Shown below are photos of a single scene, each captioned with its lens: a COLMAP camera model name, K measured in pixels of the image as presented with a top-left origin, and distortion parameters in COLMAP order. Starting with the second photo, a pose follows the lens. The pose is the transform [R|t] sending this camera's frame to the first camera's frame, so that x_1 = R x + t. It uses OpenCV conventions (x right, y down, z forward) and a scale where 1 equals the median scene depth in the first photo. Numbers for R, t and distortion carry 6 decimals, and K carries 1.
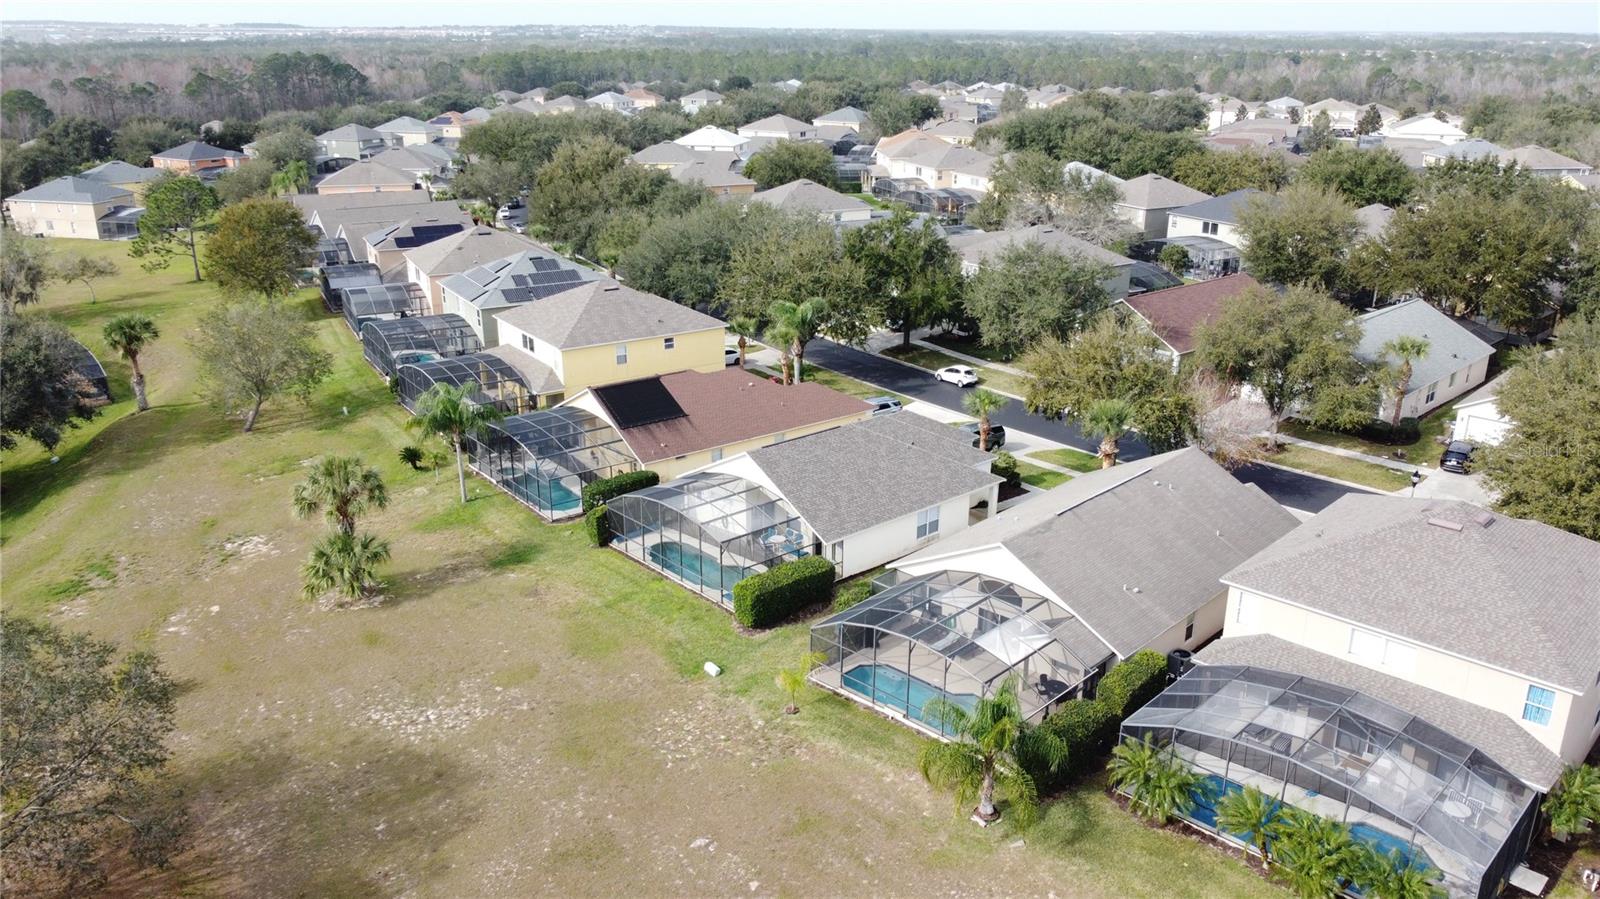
lens RADIAL K [[1195.6, 0, 794.8], [0, 1195.6, 456.5], [0, 0, 1]] dist [-0.000969, -0.019306]
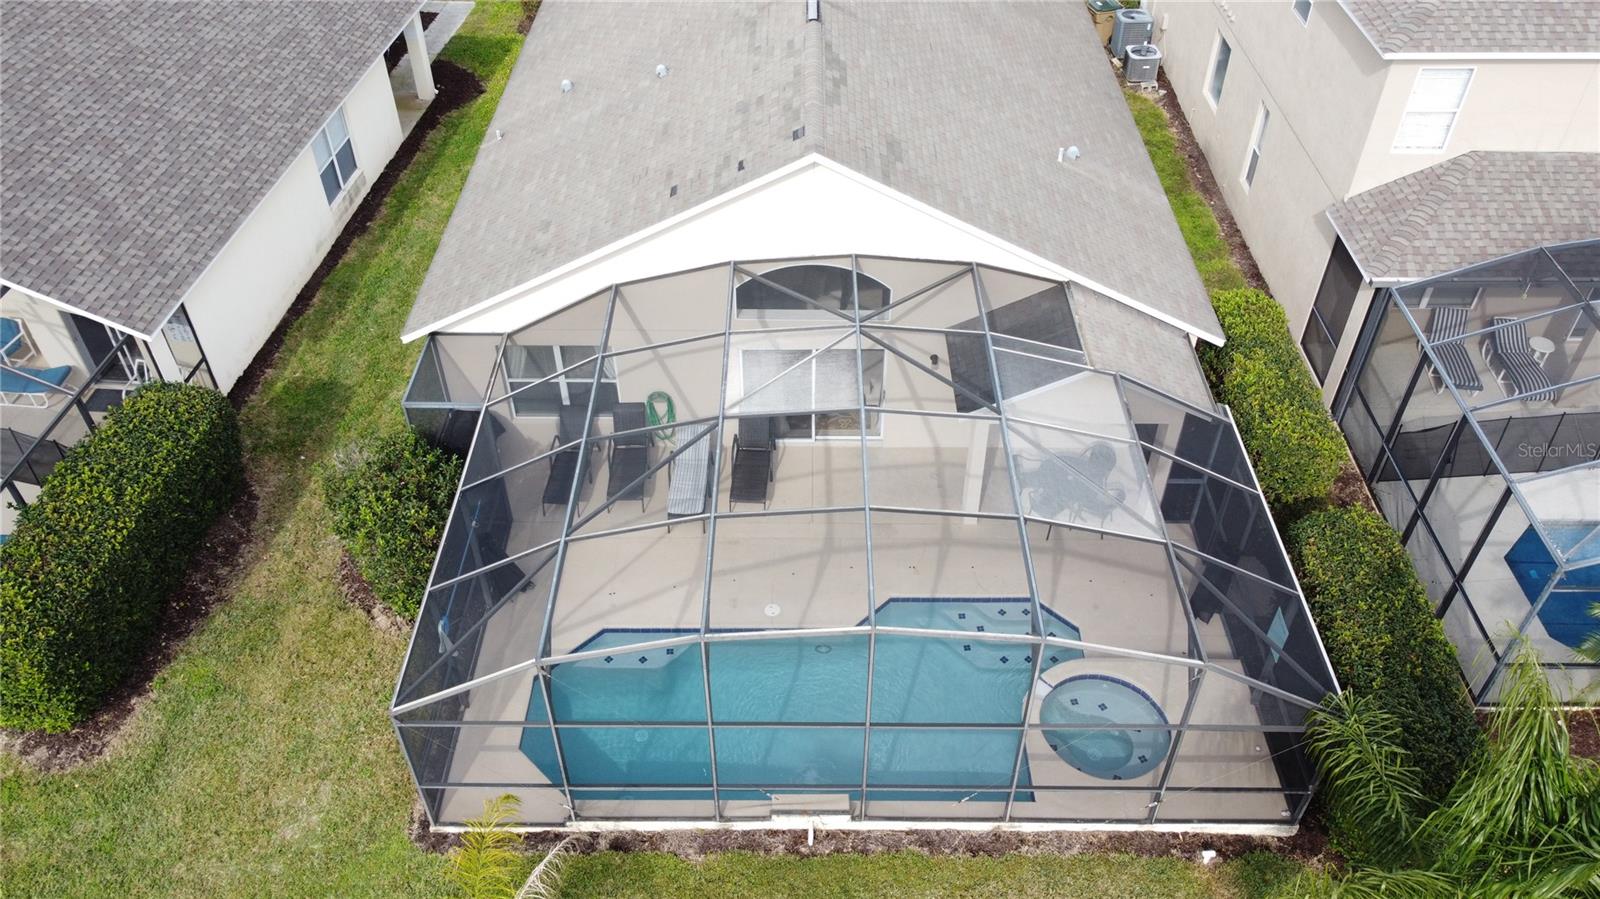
lens RADIAL K [[1195.6, 0, 798.7], [0, 1195.6, 448.3], [0, 0, 1]] dist [-0.000969, -0.019306]
pose [[0.718033, -0.469951, 0.513396, -0.027836], [0.234121, 0.857727, 0.457703, -0.006021], [-0.655451, -0.208450, 0.725901, 0.712762]]
